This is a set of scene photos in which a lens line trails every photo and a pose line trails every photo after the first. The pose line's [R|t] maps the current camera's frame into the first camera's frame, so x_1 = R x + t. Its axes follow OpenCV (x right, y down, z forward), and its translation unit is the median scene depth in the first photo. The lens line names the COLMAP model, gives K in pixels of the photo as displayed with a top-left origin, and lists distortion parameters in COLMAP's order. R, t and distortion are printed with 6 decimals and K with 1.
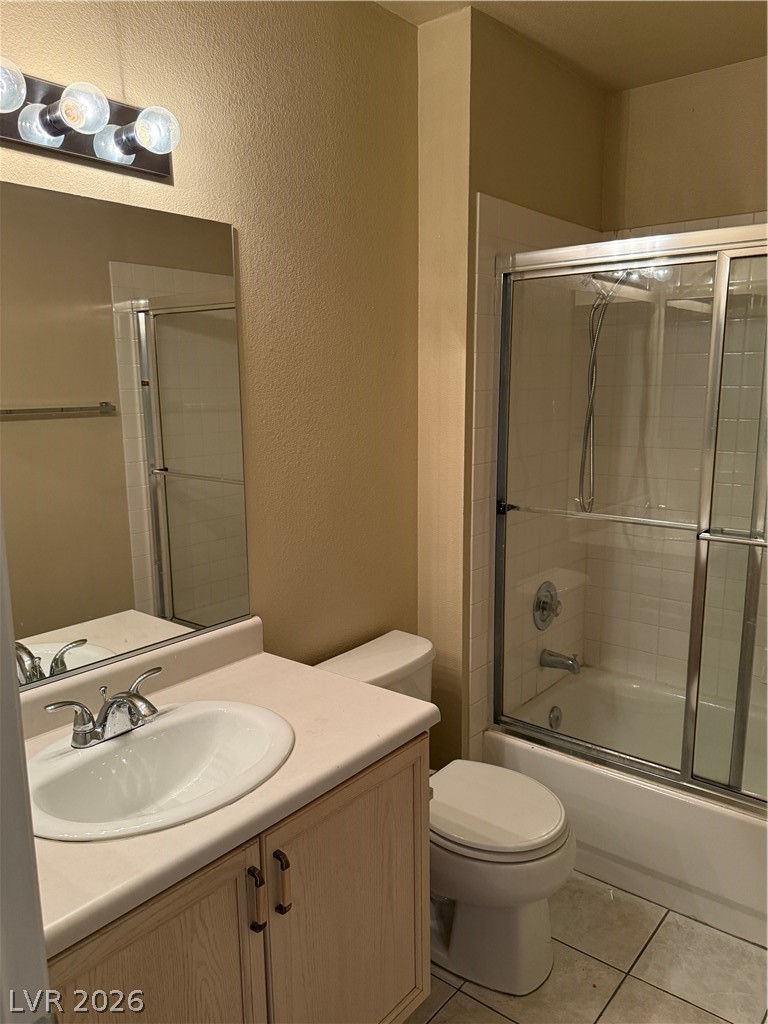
lens RADIAL K [[765.8, 0, 375.3], [0, 765.8, 512.7], [0, 0, 1]] dist [0.020656, -0.047354]
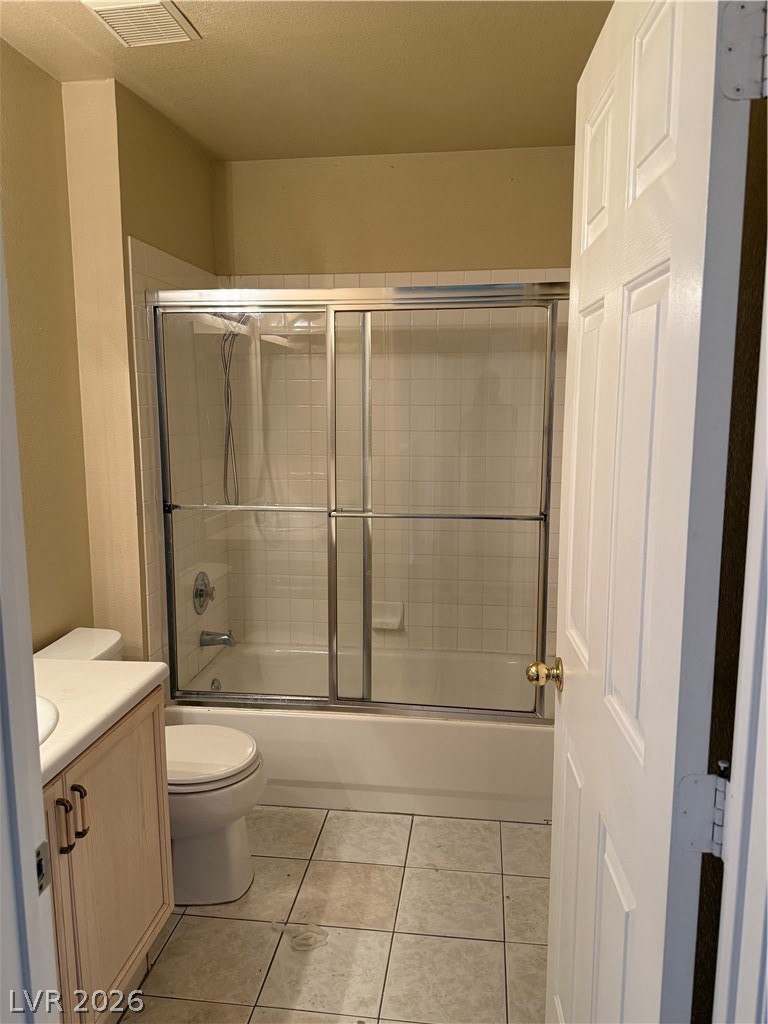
lens RADIAL K [[765.8, 0, 384.1], [0, 765.8, 511.4], [0, 0, 1]] dist [0.020656, -0.047354]
pose [[0.844593, -0.069565, 0.530870, -0.183120], [0.087067, 0.996171, -0.007982, 0.038605], [-0.528282, 0.052963, 0.847416, -0.162838]]
